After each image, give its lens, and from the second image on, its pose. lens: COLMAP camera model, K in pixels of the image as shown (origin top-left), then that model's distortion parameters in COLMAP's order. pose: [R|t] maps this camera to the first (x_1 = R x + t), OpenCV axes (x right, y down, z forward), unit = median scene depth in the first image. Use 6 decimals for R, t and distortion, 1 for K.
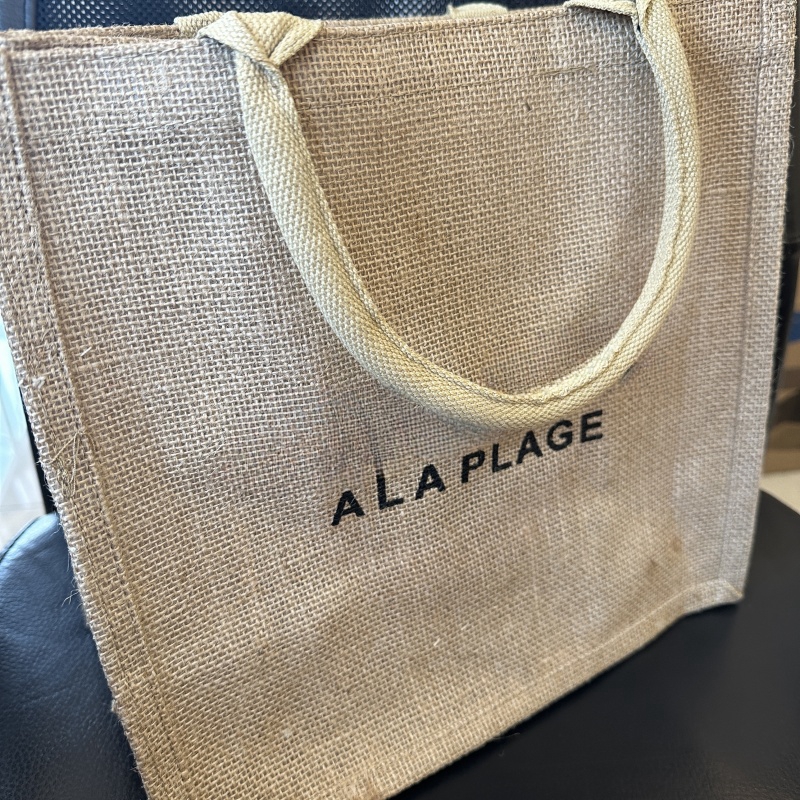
lens RADIAL K [[775.6, 0, 400.3], [0, 775.6, 353.3], [0, 0, 1]] dist [0.014117, -0.020502]
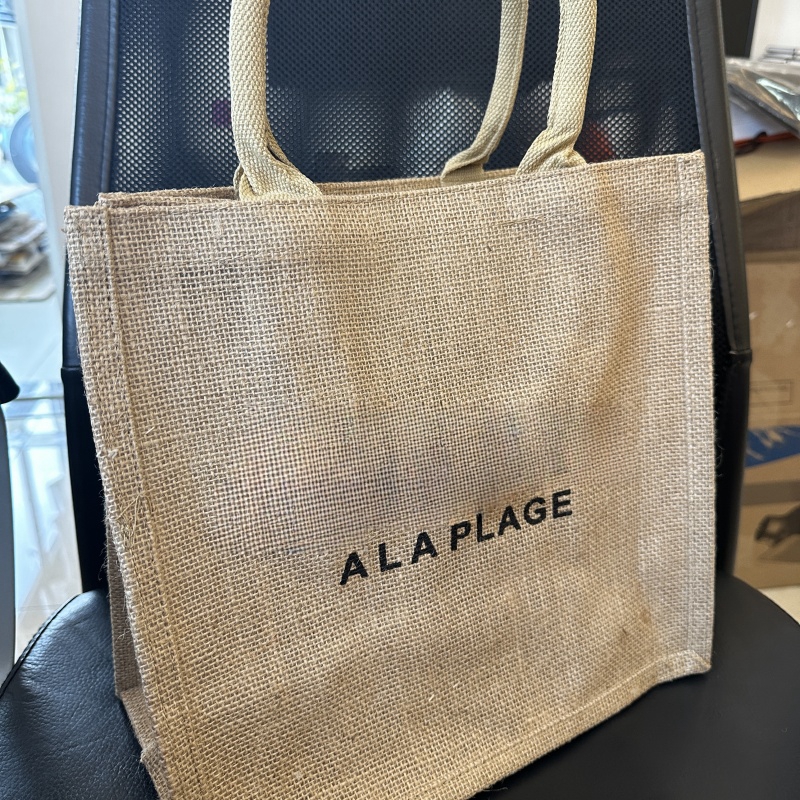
lens RADIAL K [[775.6, 0, 400.3], [0, 775.6, 353.3], [0, 0, 1]] dist [0.014117, -0.020502]
pose [[0.999240, 0.001436, -0.038951, 0.053150], [-0.007434, 0.987997, -0.154293, 0.058667], [0.038262, 0.154465, 0.987257, -0.241112]]
